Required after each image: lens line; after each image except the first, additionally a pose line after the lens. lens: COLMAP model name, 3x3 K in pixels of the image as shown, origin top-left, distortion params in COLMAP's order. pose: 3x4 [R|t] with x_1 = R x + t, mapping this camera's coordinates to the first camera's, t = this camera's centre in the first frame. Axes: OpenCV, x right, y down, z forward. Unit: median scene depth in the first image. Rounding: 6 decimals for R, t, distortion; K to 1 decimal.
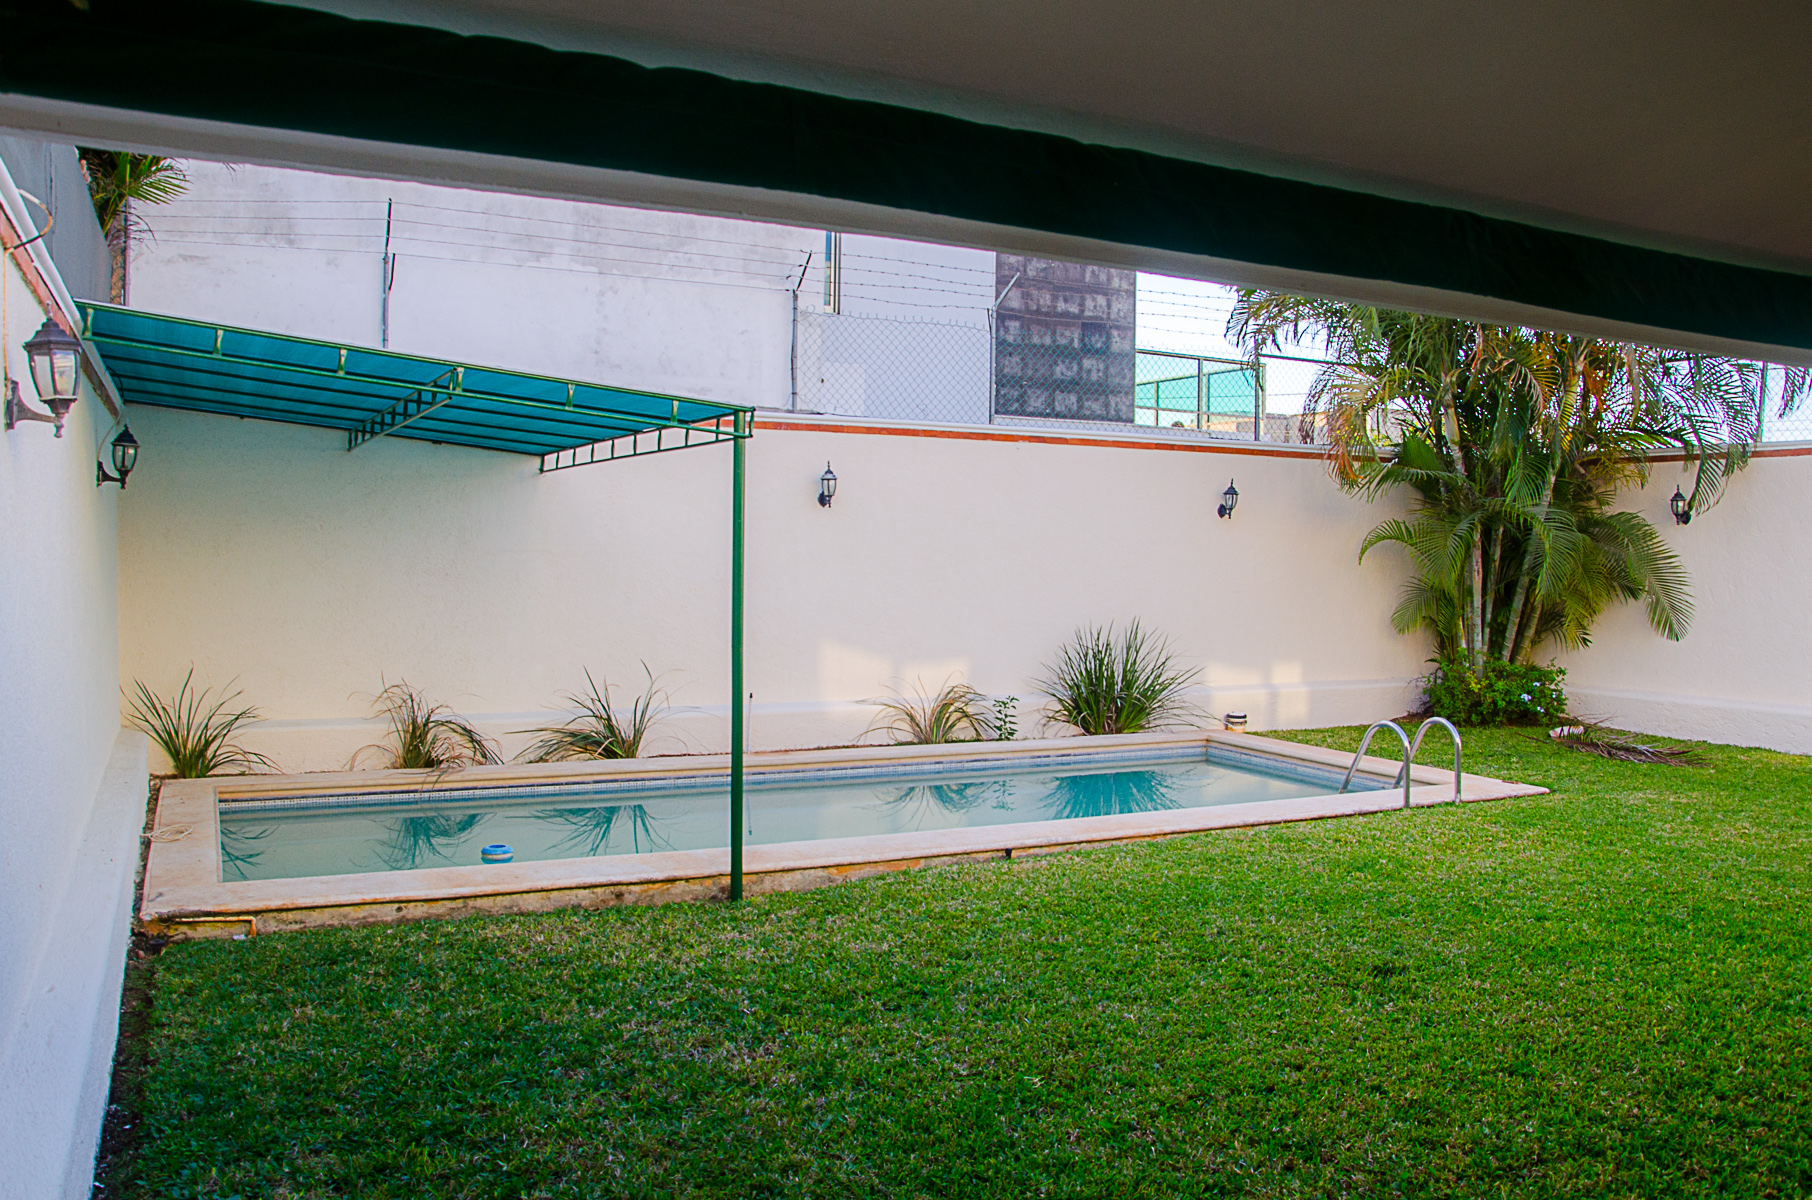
lens RADIAL K [[1438.4, 0, 906.0], [0, 1438.4, 600.0], [0, 0, 1]] dist [-0.118101, 0.062746]
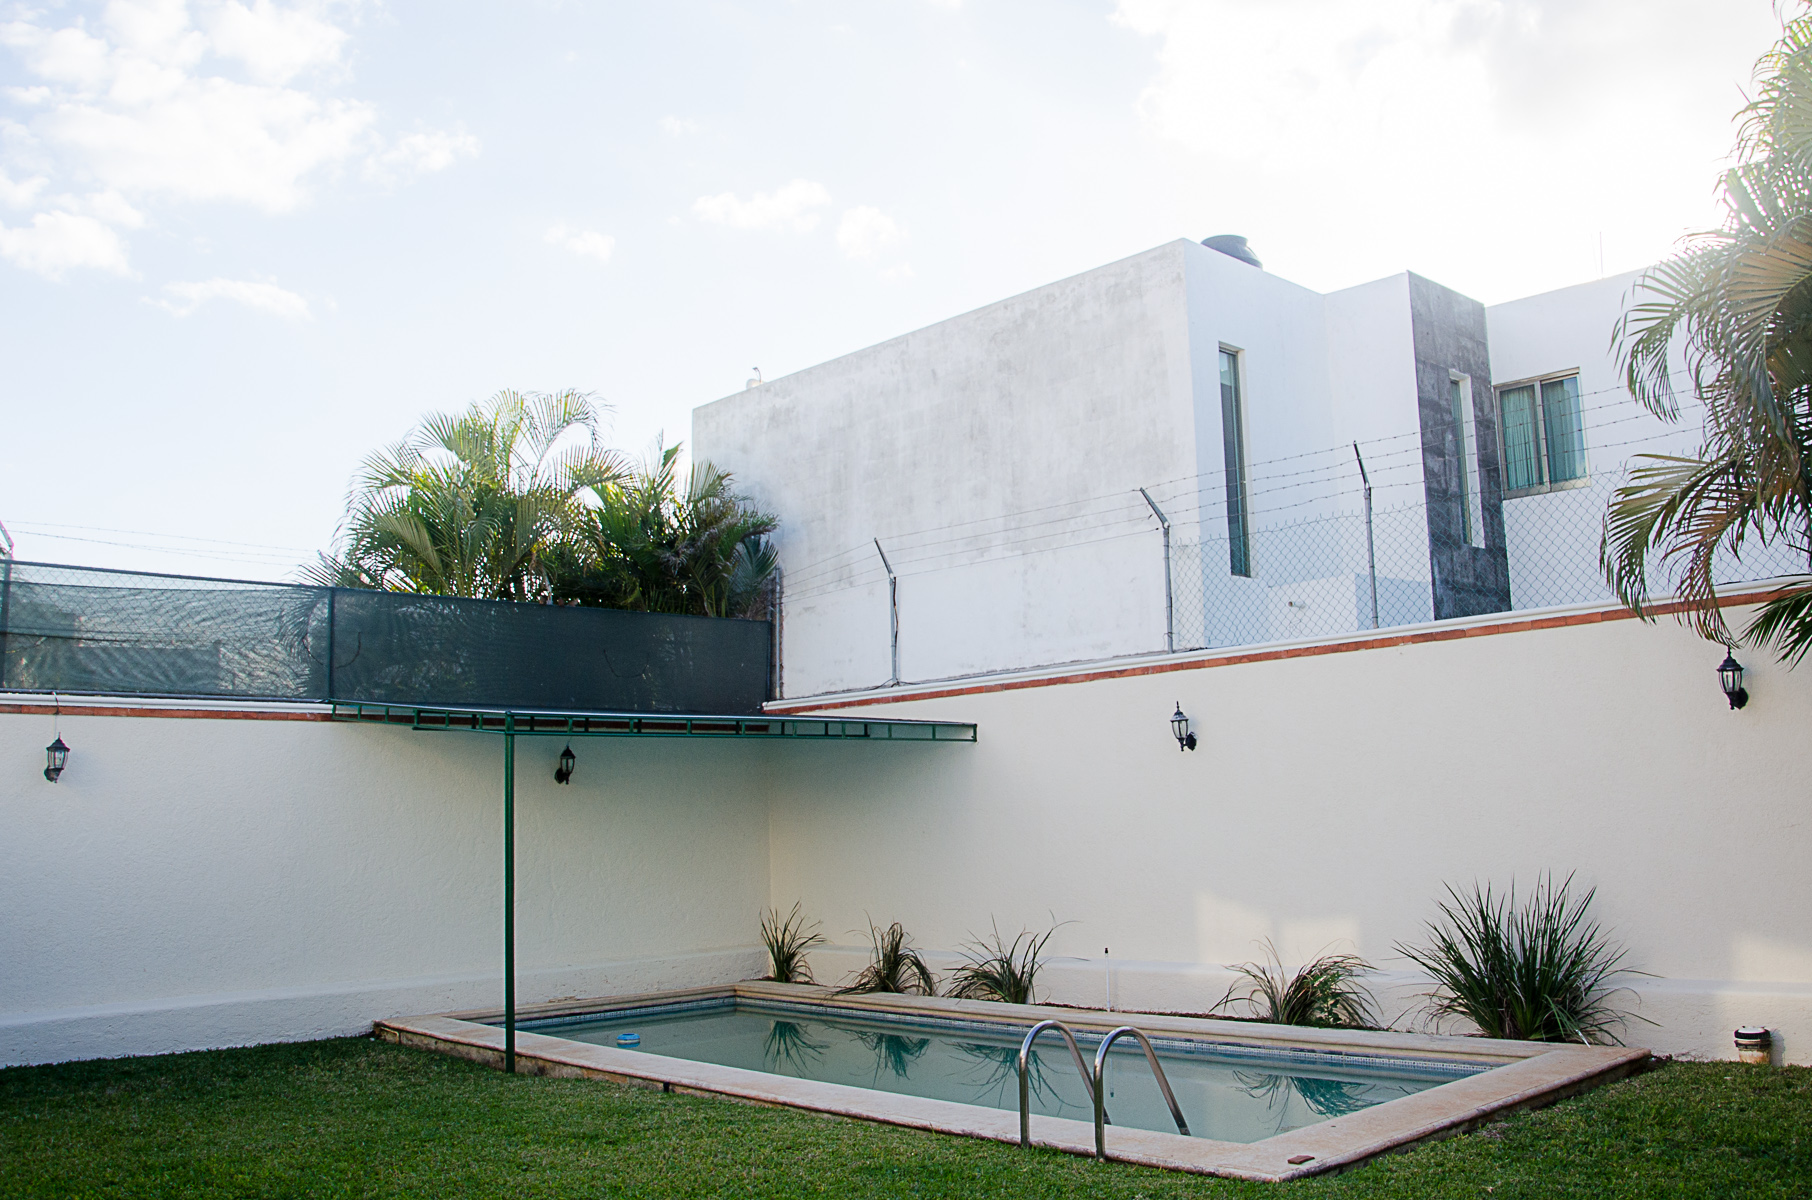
lens RADIAL K [[1541.5, 0, 906.0], [0, 1541.5, 600.0], [0, 0, 1]] dist [-0.114462, 0.004279]
pose [[0.309182, -0.154430, -0.938381, 0.882038], [0.003618, 0.986911, -0.161225, -0.001983], [0.950996, 0.046453, 0.305693, 0.553295]]
